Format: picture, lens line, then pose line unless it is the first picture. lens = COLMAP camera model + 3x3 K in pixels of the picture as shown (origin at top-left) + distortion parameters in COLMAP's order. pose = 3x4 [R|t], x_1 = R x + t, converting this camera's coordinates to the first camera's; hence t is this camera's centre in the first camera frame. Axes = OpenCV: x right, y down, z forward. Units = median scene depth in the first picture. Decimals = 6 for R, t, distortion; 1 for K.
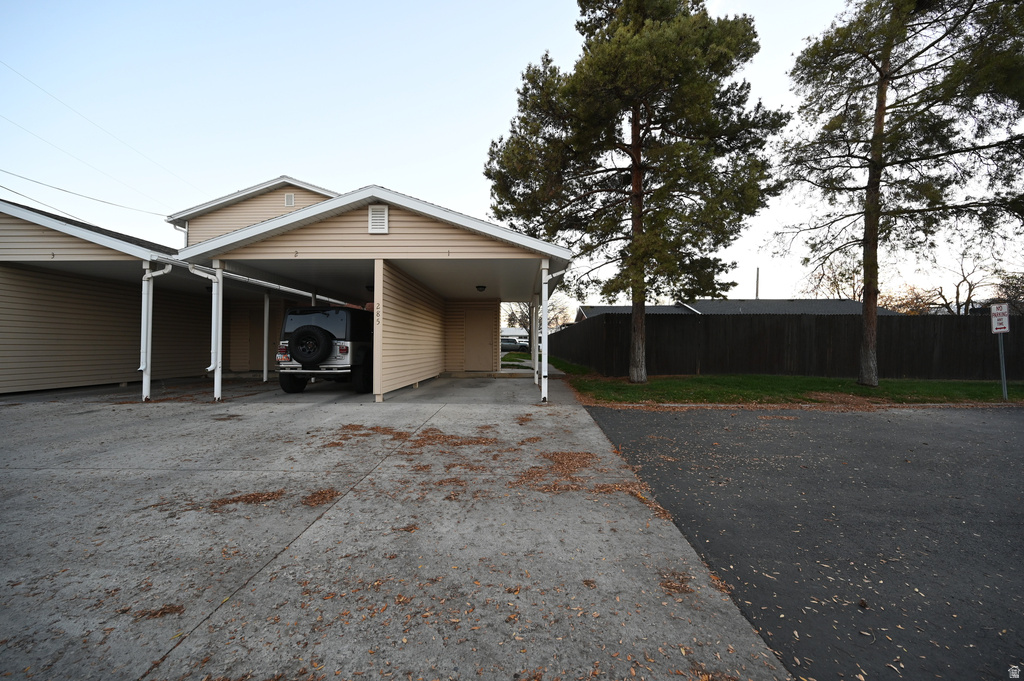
lens RADIAL K [[402.6, 0, 513.4], [0, 402.6, 342.4], [0, 0, 1]] dist [-0.000147, 0.000297]
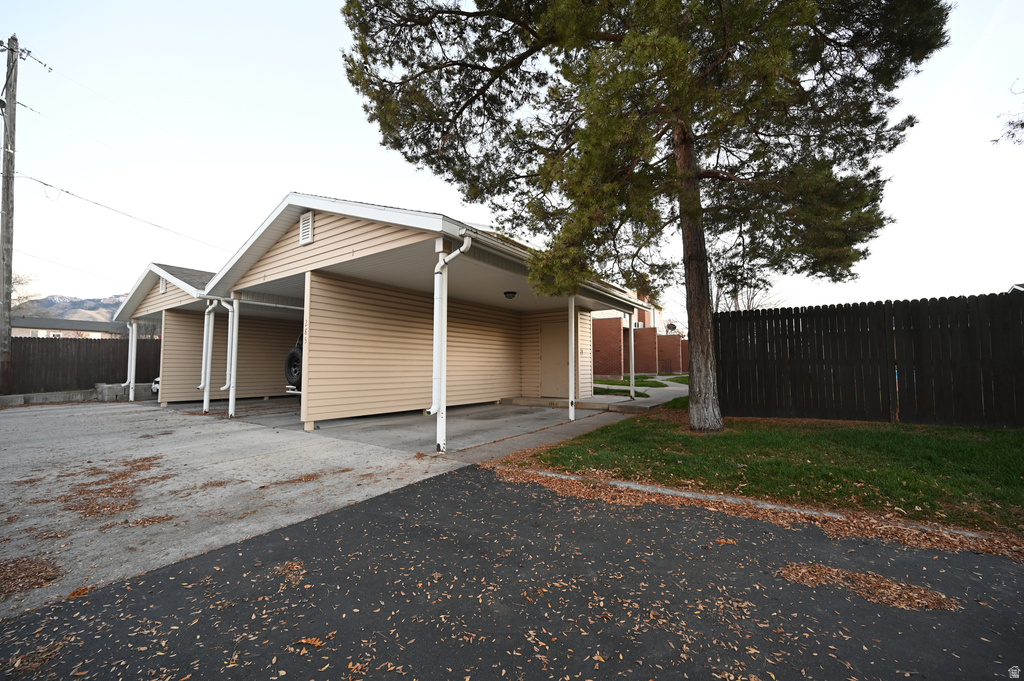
lens RADIAL K [[402.6, 0, 513.4], [0, 402.6, 342.4], [0, 0, 1]] dist [-0.000147, 0.000297]
pose [[0.827693, -0.039127, -0.559815, 0.551806], [0.011038, 0.998508, -0.053469, 0.006582], [0.561072, 0.038077, 0.826891, 0.512326]]
